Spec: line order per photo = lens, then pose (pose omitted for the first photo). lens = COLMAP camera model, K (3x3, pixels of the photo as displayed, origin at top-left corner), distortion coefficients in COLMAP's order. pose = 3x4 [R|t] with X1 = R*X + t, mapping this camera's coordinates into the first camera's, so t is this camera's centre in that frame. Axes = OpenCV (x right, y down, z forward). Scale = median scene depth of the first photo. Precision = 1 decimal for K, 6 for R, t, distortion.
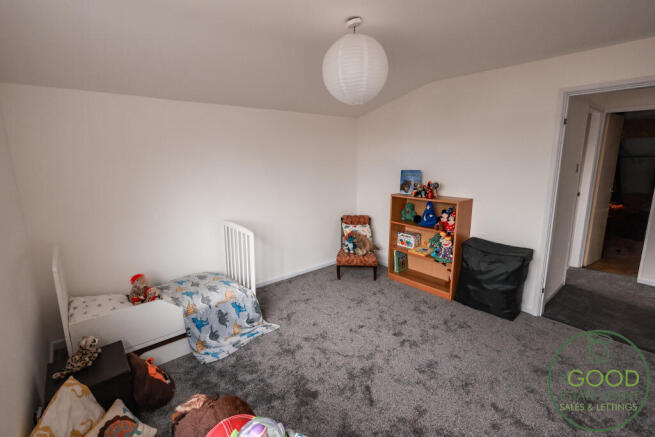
lens RADIAL K [[303.4, 0, 327.3], [0, 303.4, 216.4], [0, 0, 1]] dist [0.004106, 0.000718]
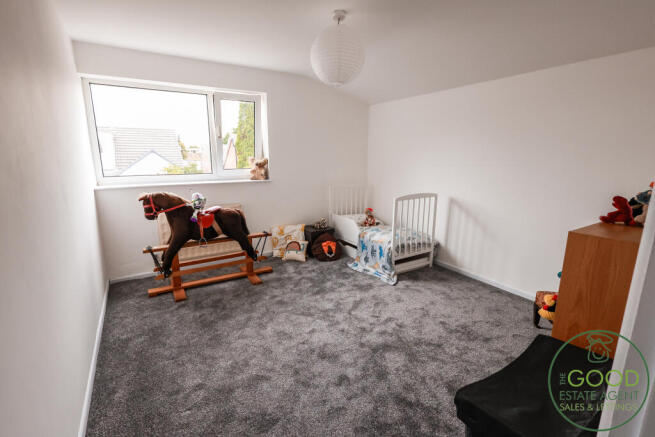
lens RADIAL K [[303.4, 0, 327.6], [0, 303.4, 215.8], [0, 0, 1]] dist [0.004106, 0.000718]
pose [[-0.142108, 0.217414, -0.965679, 1.033671], [-0.194391, 0.950453, 0.242592, -0.135982], [0.970576, 0.222193, -0.092804, 0.879750]]
